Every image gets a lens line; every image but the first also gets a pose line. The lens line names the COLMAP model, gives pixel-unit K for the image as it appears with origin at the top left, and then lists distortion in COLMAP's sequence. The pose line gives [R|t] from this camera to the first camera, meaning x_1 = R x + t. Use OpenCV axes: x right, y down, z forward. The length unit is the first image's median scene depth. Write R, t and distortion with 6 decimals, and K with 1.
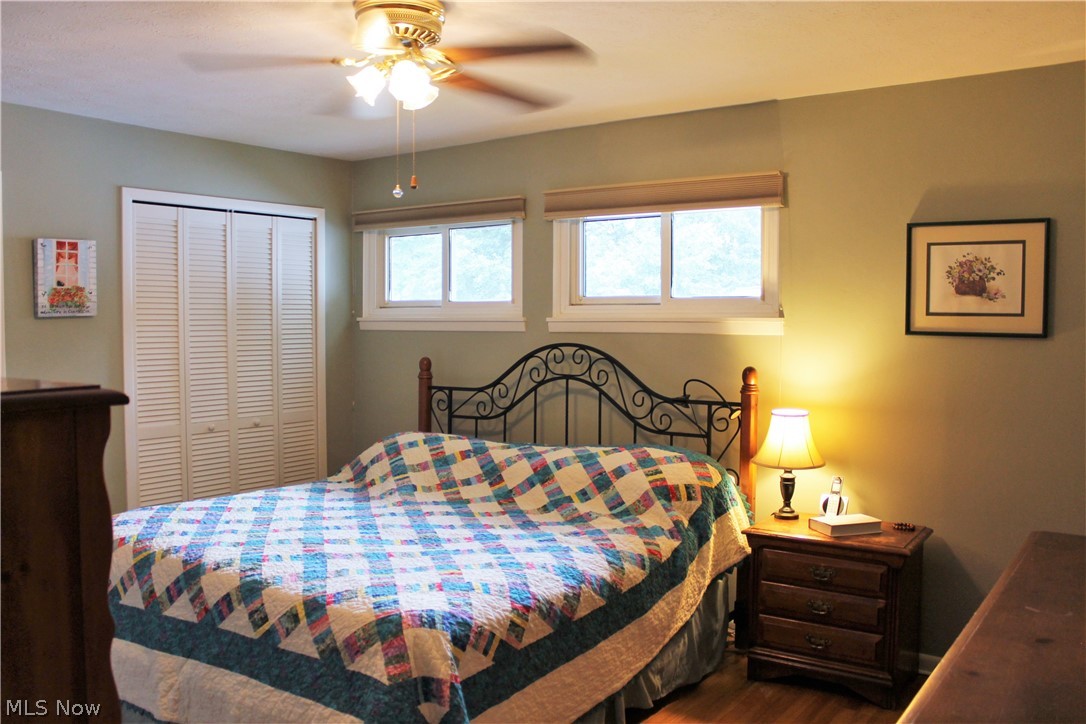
lens RADIAL K [[949.6, 0, 535.3], [0, 949.6, 359.6], [0, 0, 1]] dist [-0.107951, 0.013062]
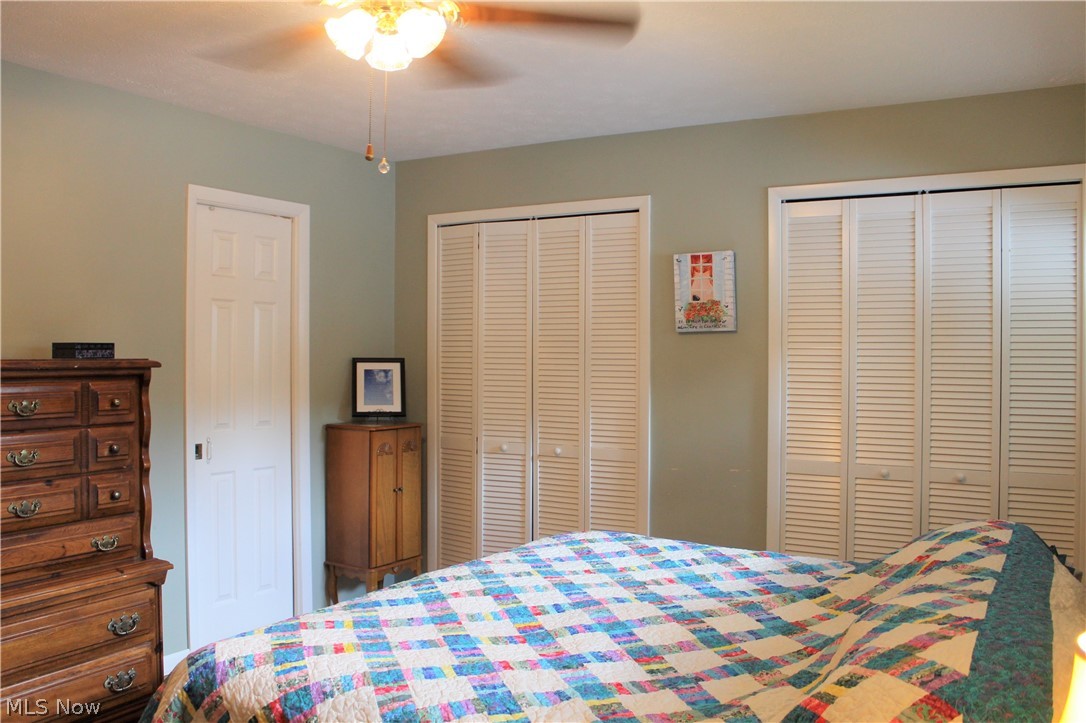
lens RADIAL K [[949.6, 0, 546.1], [0, 949.6, 361.6], [0, 0, 1]] dist [-0.107951, 0.013062]
pose [[0.085111, 0.013312, -0.996283, 0.473397], [-0.049042, 0.998755, 0.009156, -0.016083], [0.995164, 0.048081, 0.085658, 0.752705]]
